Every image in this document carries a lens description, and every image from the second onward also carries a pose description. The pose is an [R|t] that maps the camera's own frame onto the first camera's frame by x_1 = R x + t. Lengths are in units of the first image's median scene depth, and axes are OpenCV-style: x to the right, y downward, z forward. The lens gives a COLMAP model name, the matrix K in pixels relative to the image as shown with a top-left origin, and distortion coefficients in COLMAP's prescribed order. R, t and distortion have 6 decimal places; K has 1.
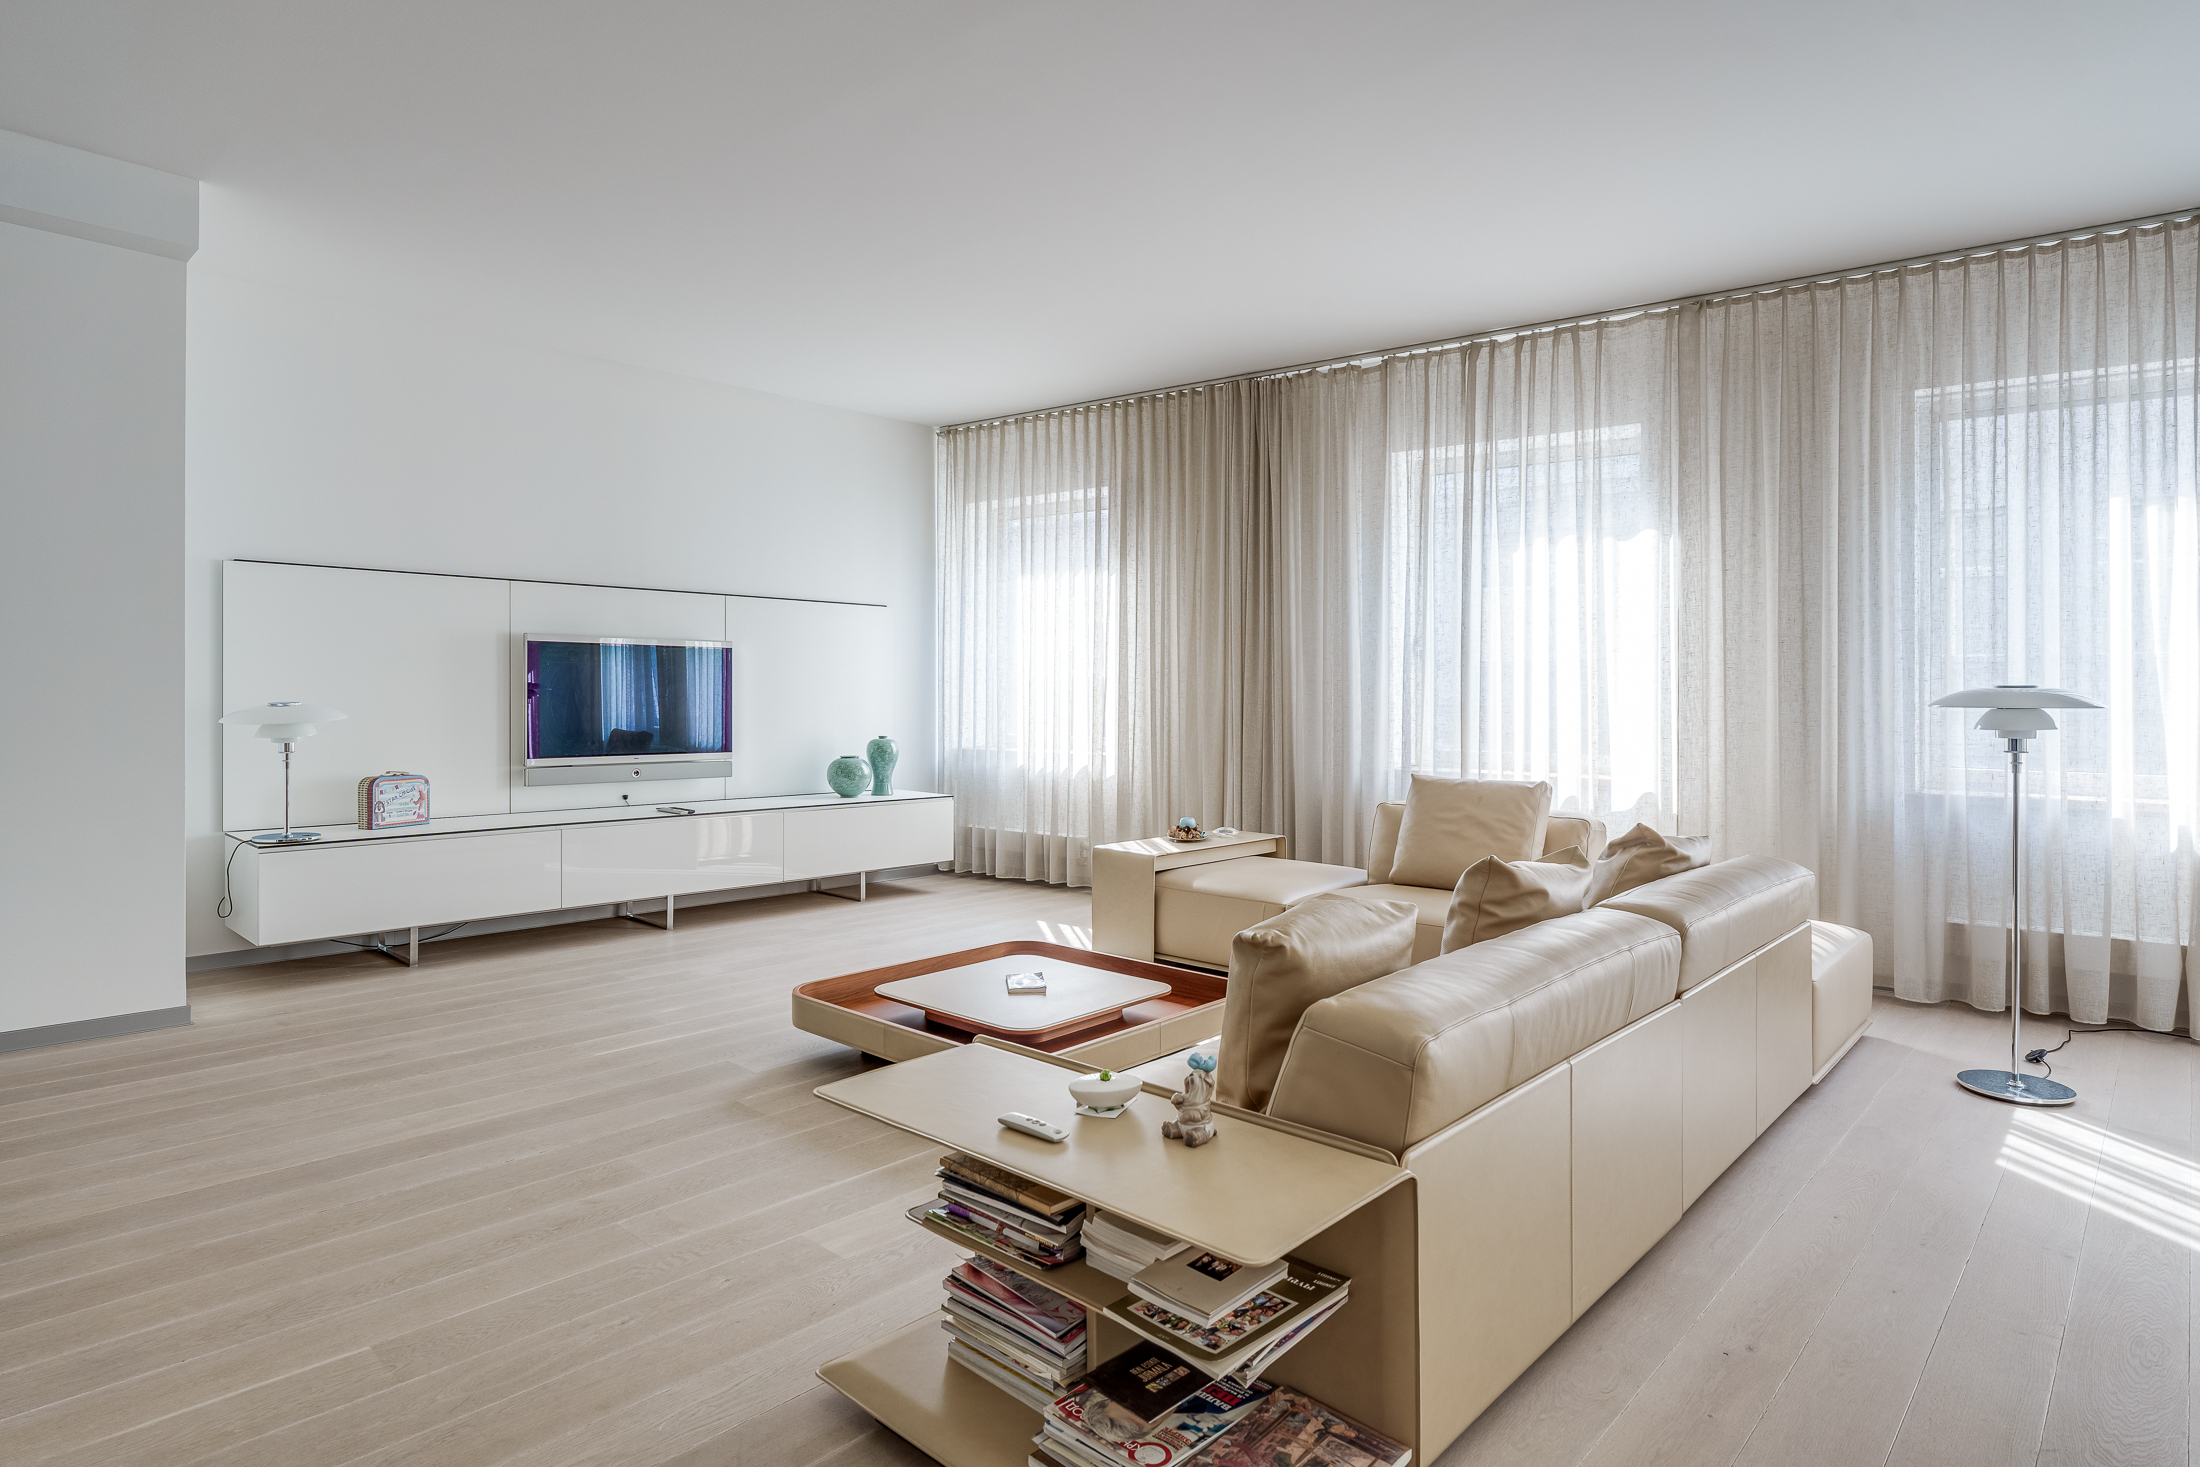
lens RADIAL K [[1206.7, 0, 1119.2], [0, 1206.7, 695.6], [0, 0, 1]] dist [-0.013443, 0.000877]
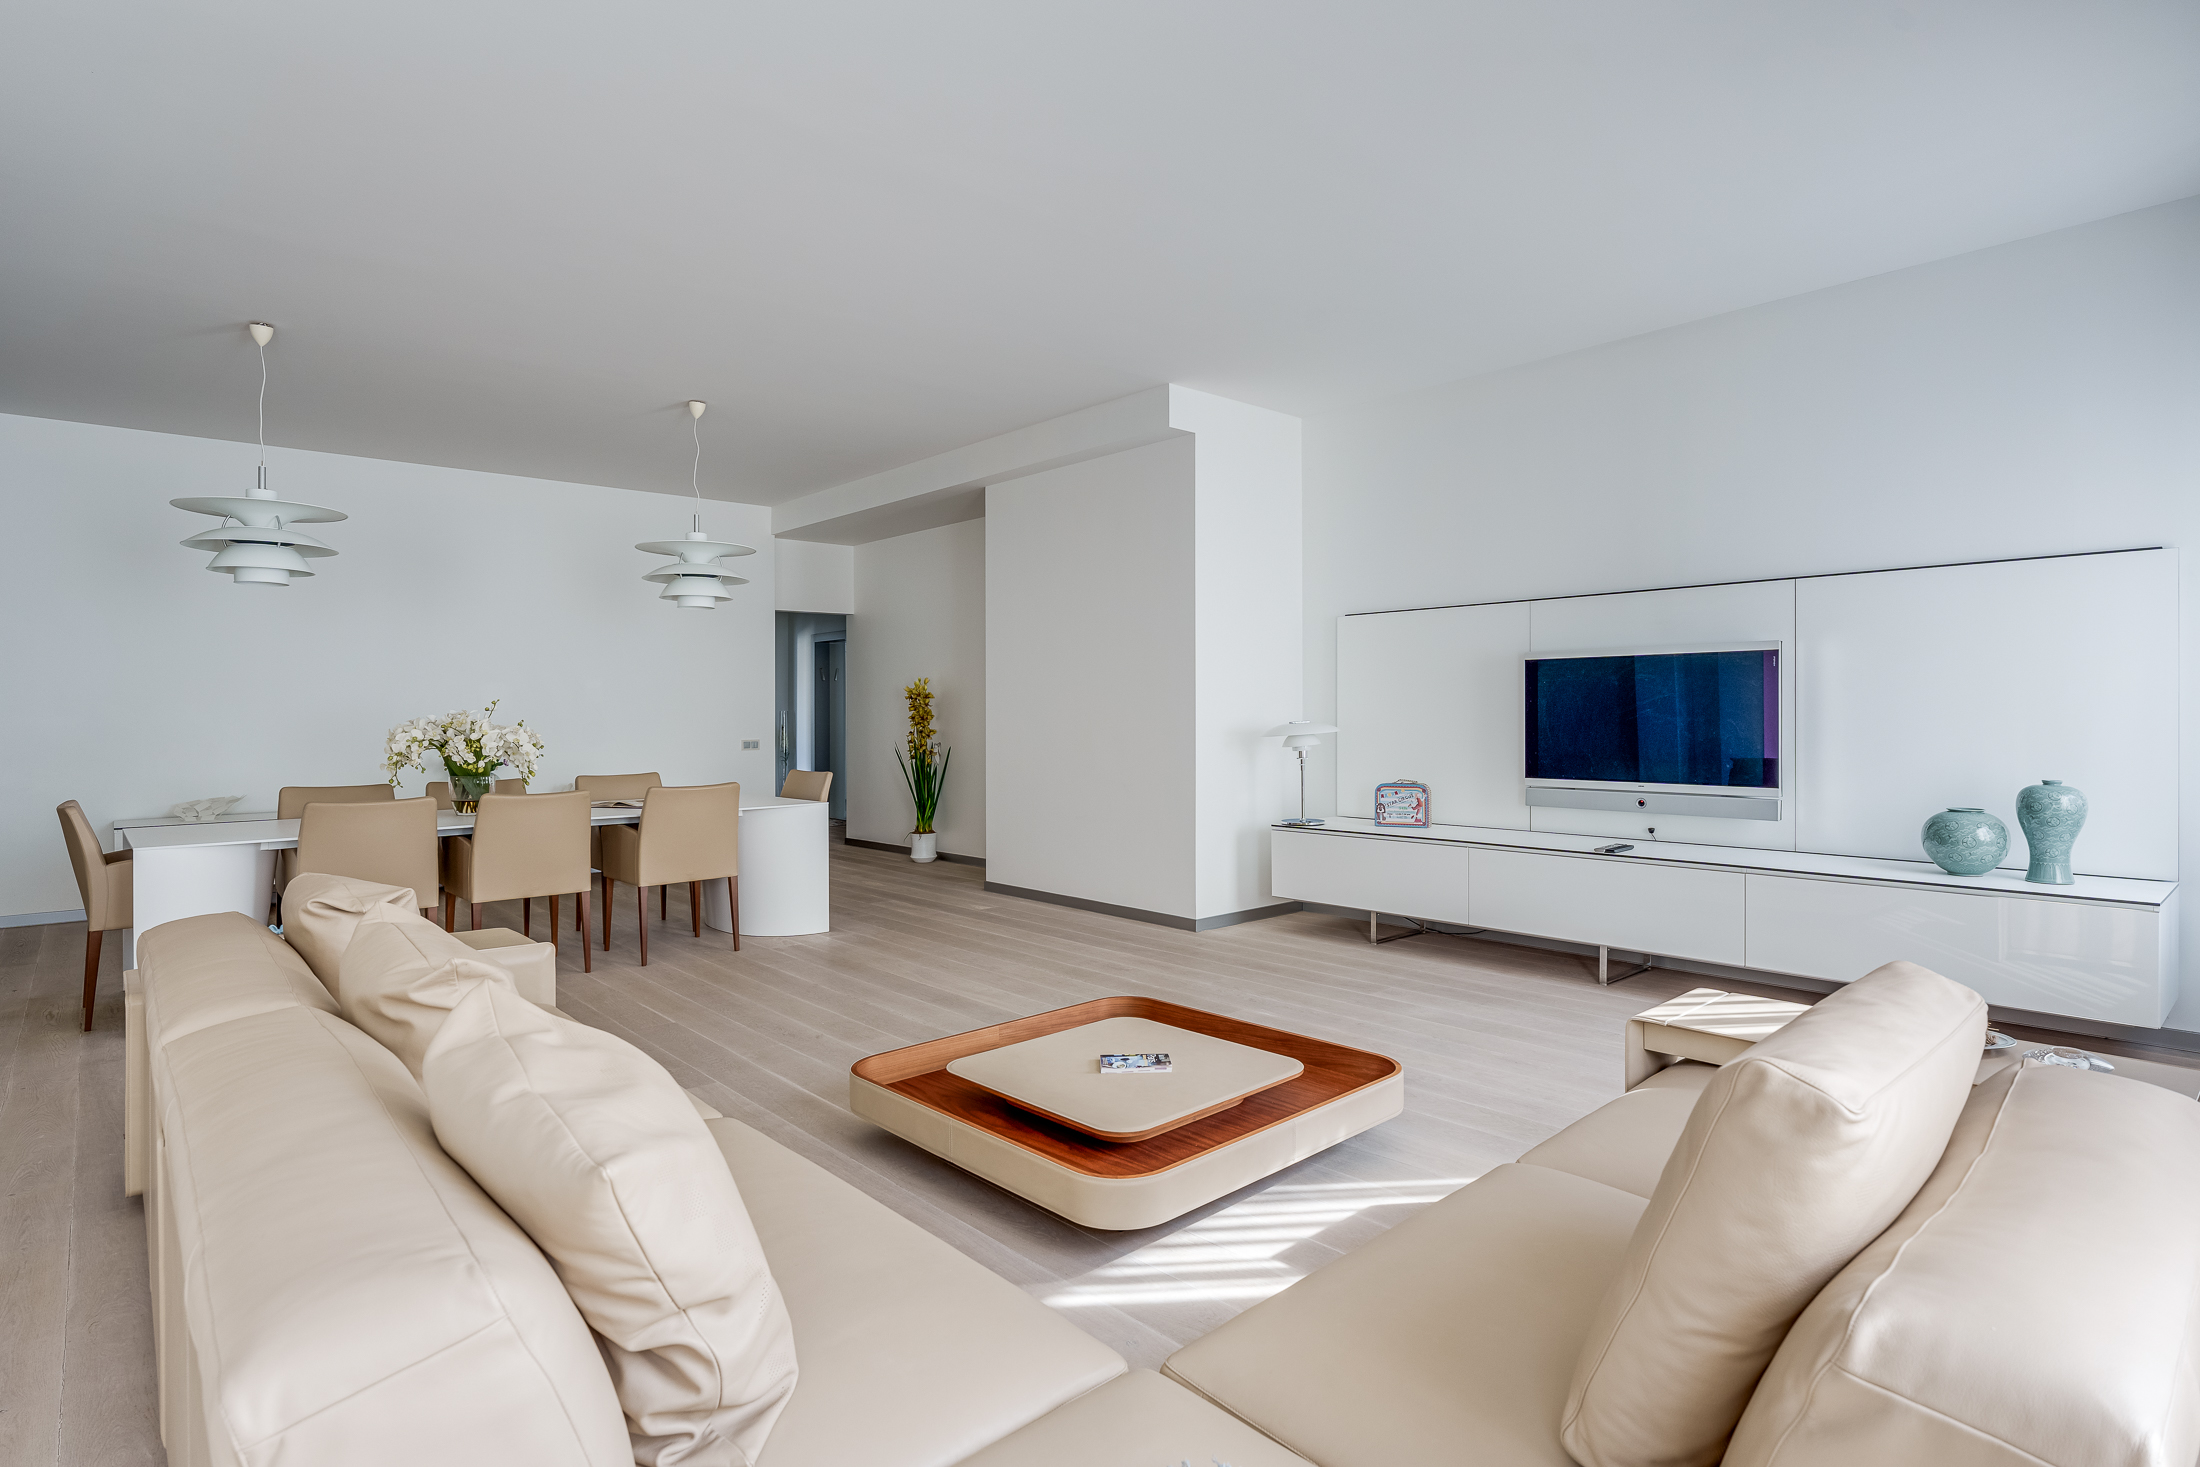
lens RADIAL K [[1147.2, 0, 1083.1], [0, 1147.2, 706.9], [0, 0, 1]] dist [-0.014938, 0.002707]
pose [[-0.124953, -0.010112, -0.992111, 0.545469], [0.004584, 0.999932, -0.010769, 0.002283], [0.992152, -0.005894, -0.124898, 0.820461]]
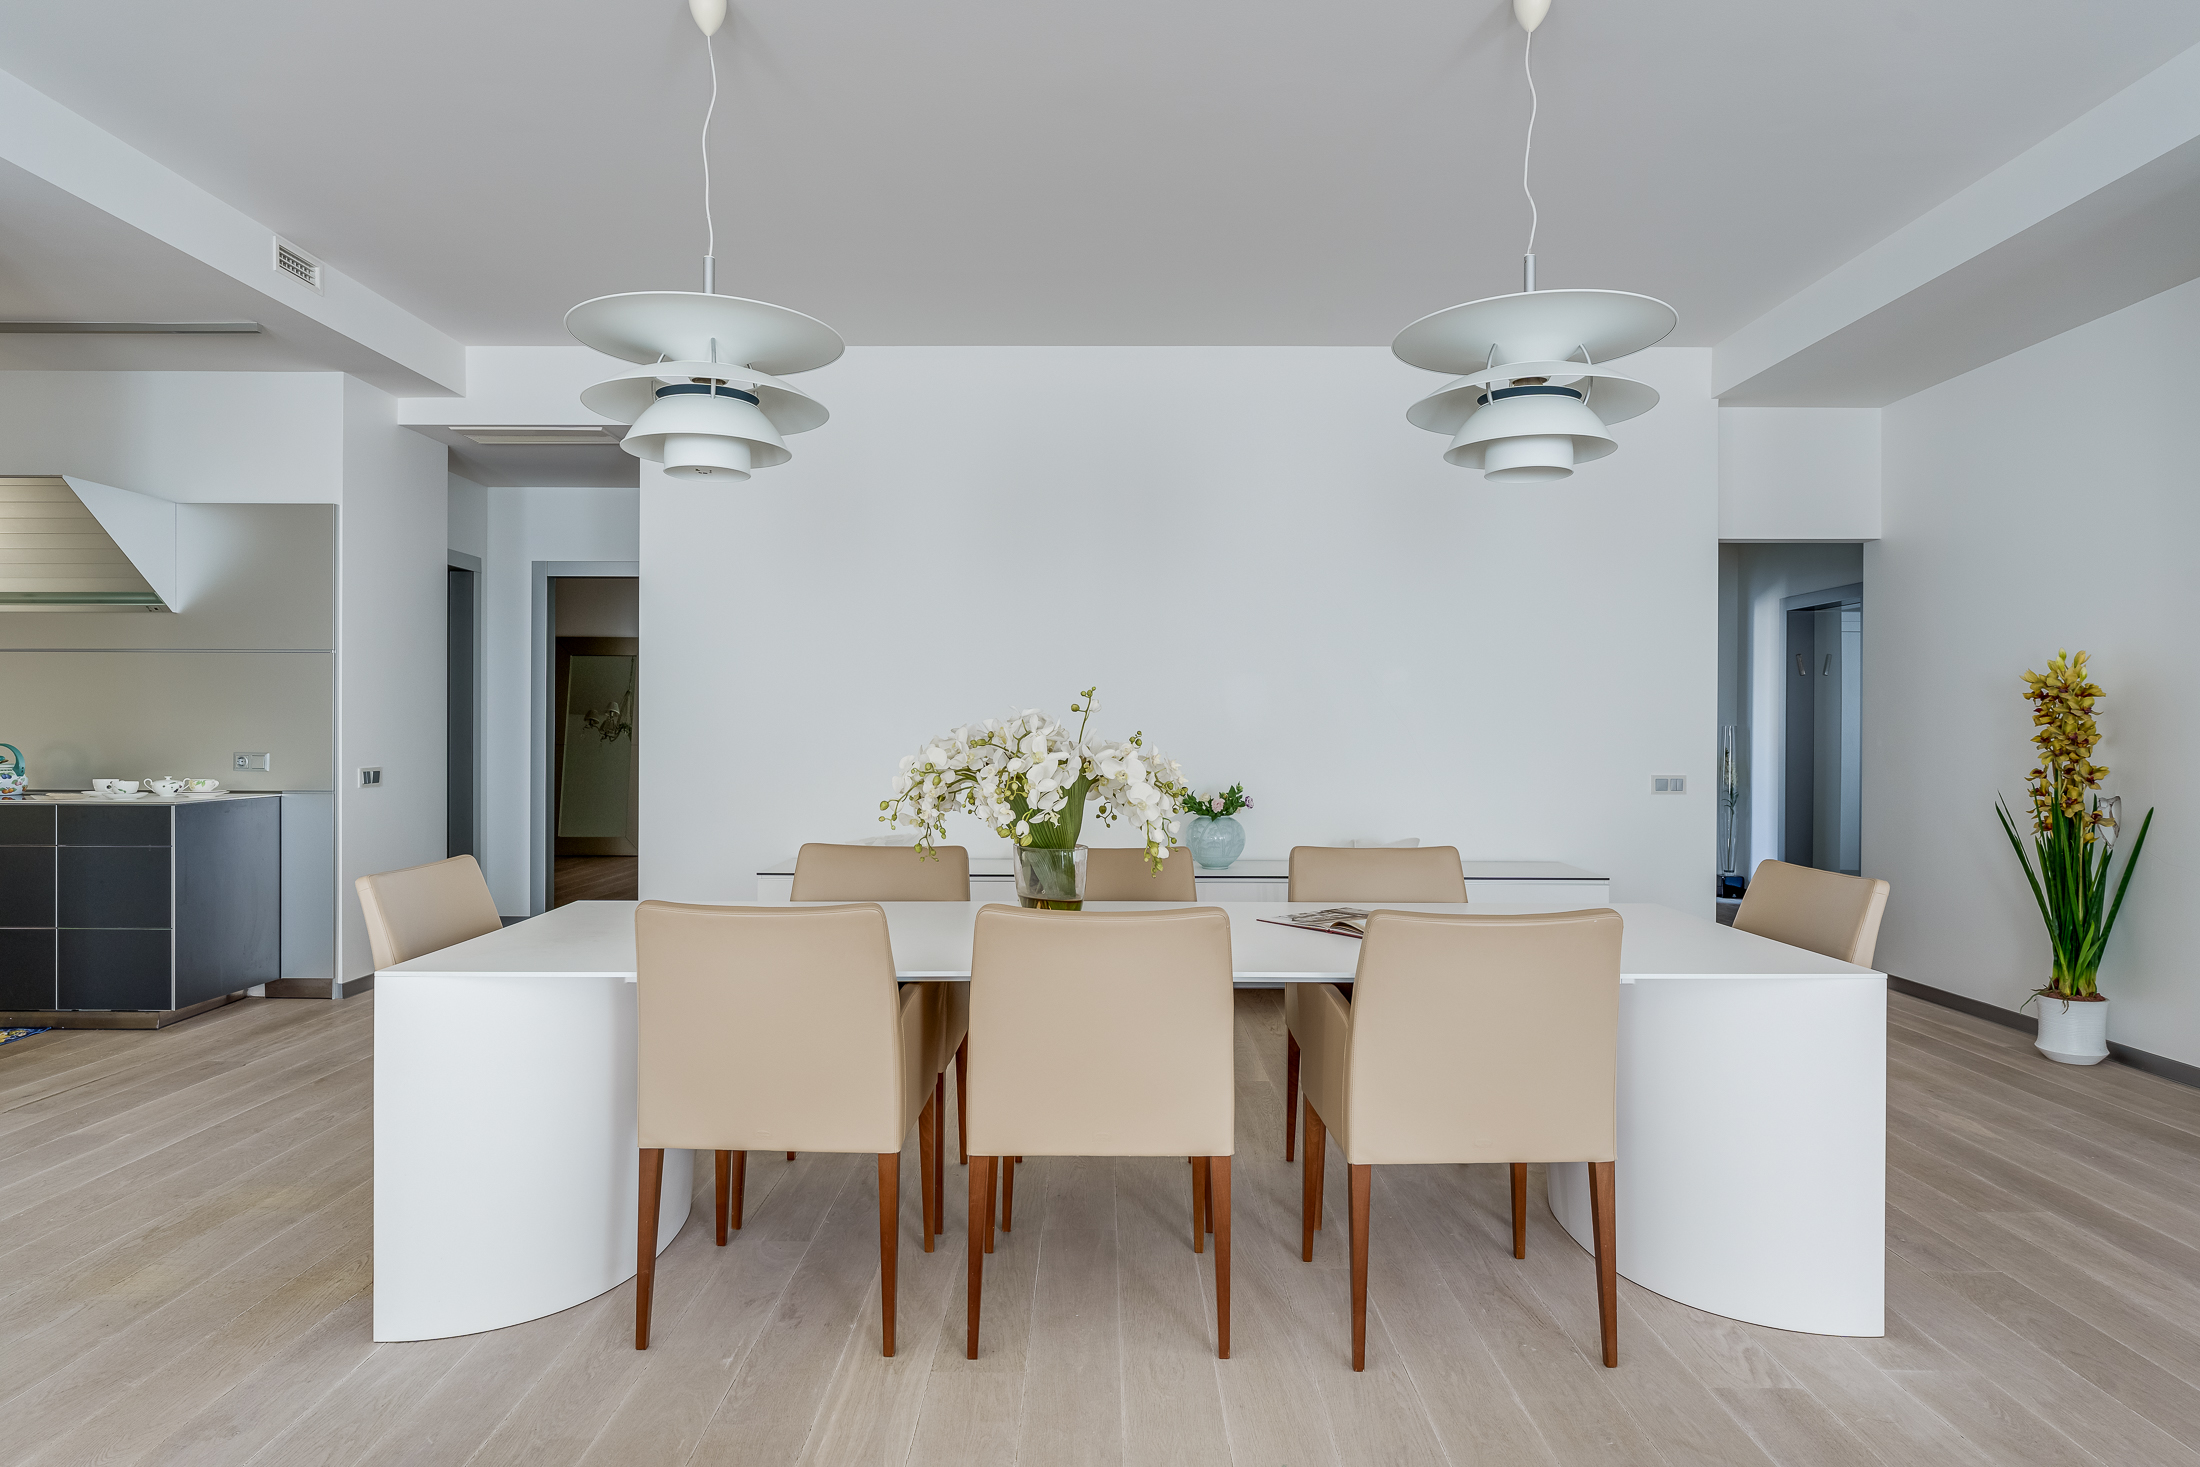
lens RADIAL K [[1265.9, 0, 1087.8], [0, 1265.9, 718.5], [0, 0, 1]] dist [-0.008527, 0.002941]
pose [[-0.747868, -0.016095, -0.663653, -0.060746], [-0.011277, 0.999870, -0.011542, 0.001629], [0.663752, -0.001148, -0.747952, 0.566162]]
